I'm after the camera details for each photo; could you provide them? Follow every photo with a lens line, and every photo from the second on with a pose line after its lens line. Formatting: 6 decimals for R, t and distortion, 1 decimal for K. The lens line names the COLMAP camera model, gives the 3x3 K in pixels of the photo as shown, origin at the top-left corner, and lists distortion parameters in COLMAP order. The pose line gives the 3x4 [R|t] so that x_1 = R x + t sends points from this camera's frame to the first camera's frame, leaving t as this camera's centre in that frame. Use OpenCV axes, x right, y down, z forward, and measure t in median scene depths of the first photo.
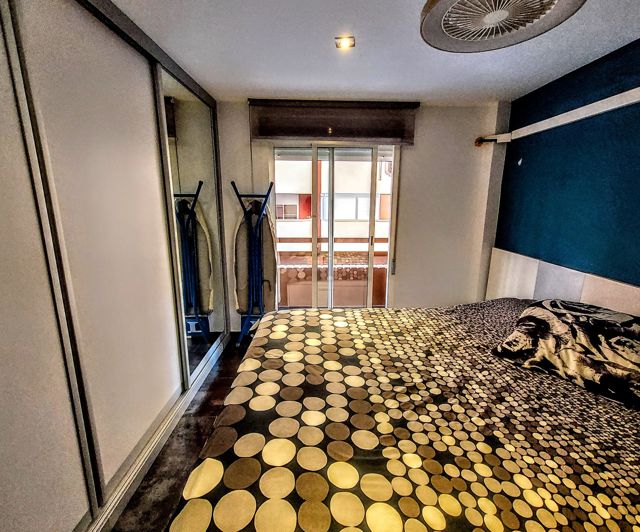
lens RADIAL K [[304.1, 0, 320.0], [0, 304.1, 266.0], [0, 0, 1]] dist [0.002081, -0.000708]
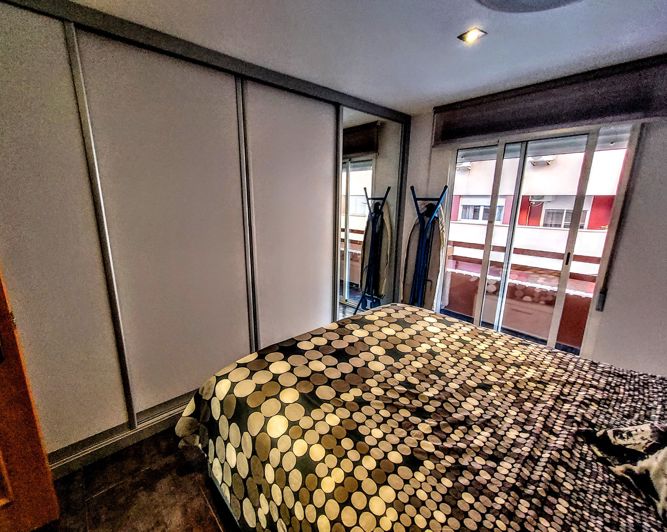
lens RADIAL K [[286.0, 0, 301.9], [0, 286.0, 266.7], [0, 0, 1]] dist [0.001047, -0.000903]
pose [[0.616836, 0.181867, -0.765792, 0.634133], [-0.175142, 0.980261, 0.091727, -0.024051], [0.767358, 0.077542, 0.636513, 0.090094]]
